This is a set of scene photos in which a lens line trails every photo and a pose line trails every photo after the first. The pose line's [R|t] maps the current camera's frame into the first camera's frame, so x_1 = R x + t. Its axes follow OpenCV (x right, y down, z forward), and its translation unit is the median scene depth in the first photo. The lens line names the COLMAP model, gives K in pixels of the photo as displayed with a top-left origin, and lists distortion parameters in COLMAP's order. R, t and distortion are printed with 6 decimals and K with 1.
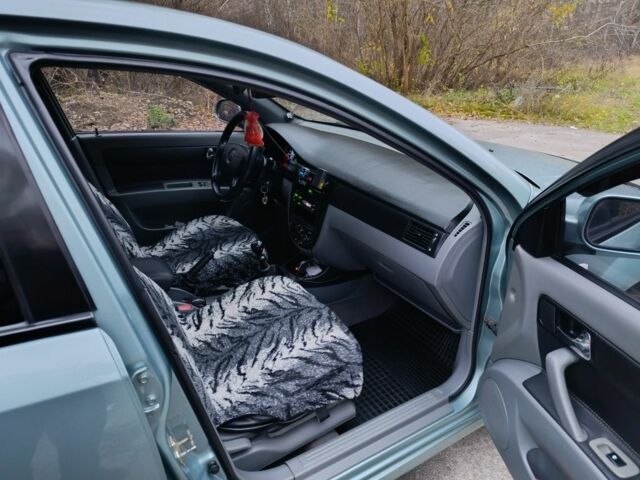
lens RADIAL K [[448.3, 0, 327.1], [0, 448.3, 257.4], [0, 0, 1]] dist [0.035550, -0.030480]
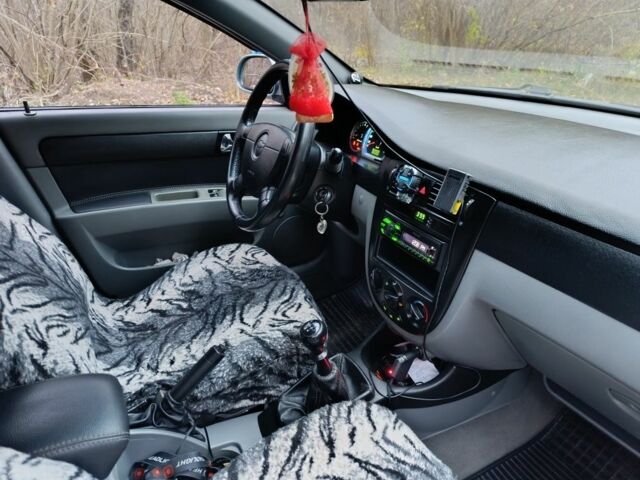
lens RADIAL K [[448.3, 0, 327.1], [0, 448.3, 257.4], [0, 0, 1]] dist [0.035550, -0.030480]
pose [[0.997504, 0.000232, -0.070609, -0.092145], [0.001323, 0.999758, 0.021972, -0.100591], [0.070597, -0.022010, 0.997262, 0.451411]]
